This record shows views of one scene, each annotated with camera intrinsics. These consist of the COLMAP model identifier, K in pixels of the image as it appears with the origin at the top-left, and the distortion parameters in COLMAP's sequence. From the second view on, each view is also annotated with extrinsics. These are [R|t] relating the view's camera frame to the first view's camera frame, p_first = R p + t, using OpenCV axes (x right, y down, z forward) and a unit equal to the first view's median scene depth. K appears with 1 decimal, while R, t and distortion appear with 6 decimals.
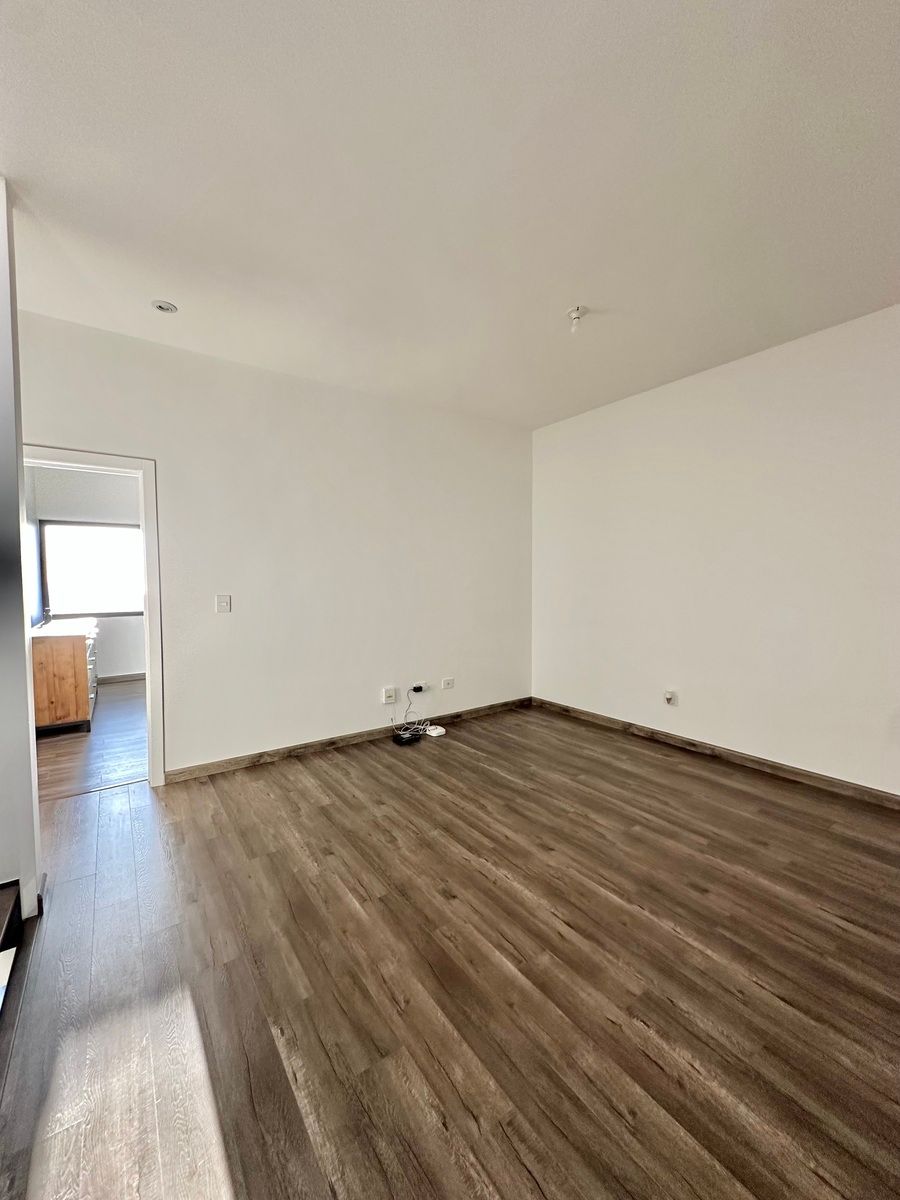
lens RADIAL K [[478.5, 0, 456.2], [0, 478.5, 598.2], [0, 0, 1]] dist [-0.003887, 0.000450]
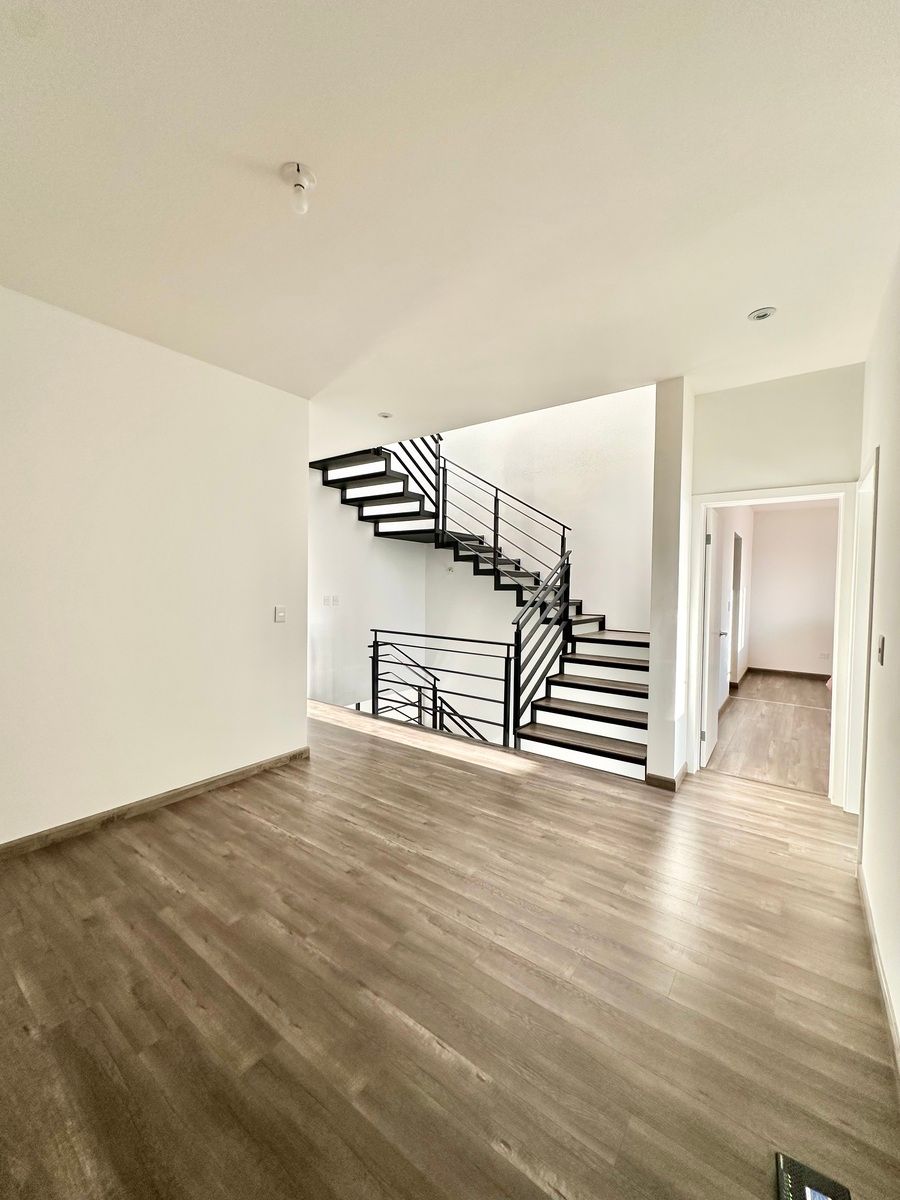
lens RADIAL K [[478.5, 0, 446.7], [0, 478.5, 604.3], [0, 0, 1]] dist [-0.003887, 0.000450]
pose [[-0.956779, 0.006232, -0.290750, 0.281023], [-0.019697, 0.996086, 0.086167, -0.116717], [0.290149, 0.088169, -0.952911, 1.899074]]
